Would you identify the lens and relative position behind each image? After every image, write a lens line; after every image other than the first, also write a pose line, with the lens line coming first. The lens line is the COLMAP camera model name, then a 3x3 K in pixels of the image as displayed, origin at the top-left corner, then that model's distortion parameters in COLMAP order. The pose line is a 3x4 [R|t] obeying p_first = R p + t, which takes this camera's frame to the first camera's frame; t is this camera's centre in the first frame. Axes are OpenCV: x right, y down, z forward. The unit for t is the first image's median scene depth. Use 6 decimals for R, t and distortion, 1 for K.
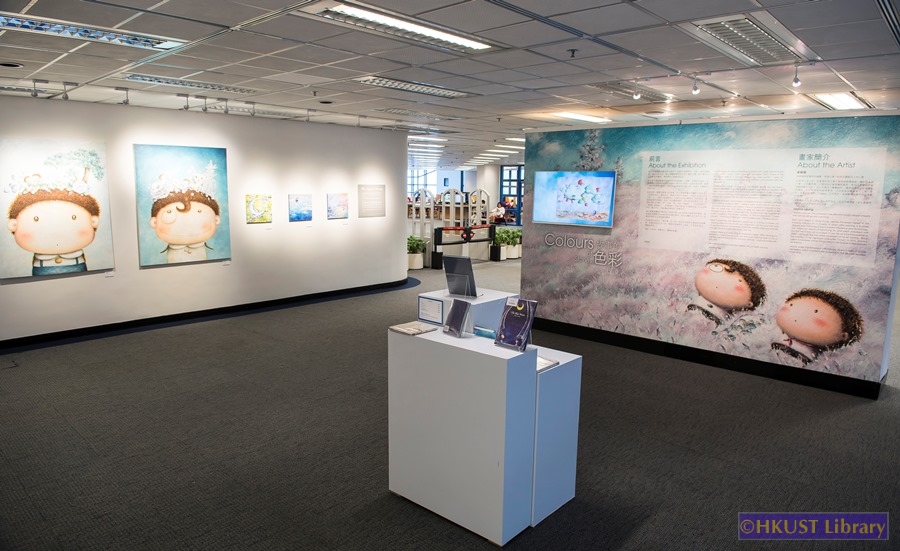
lens RADIAL K [[587.3, 0, 456.6], [0, 587.3, 281.5], [0, 0, 1]] dist [-0.028586, -0.031135]
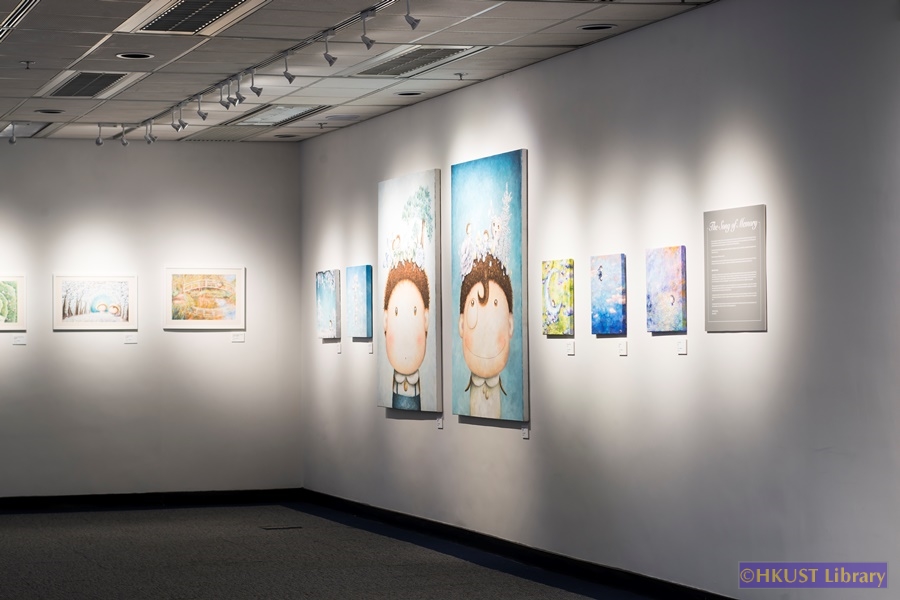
lens RADIAL K [[2147.6, 0, 450.0], [0, 2147.6, 300.0], [0, 0, 1]] dist [0.048988, 0.124322]
pose [[-0.475345, -0.020307, -0.879565, 0.925264], [-0.139345, 0.988852, 0.052477, -0.192605], [0.868695, 0.147508, -0.472875, 1.647386]]
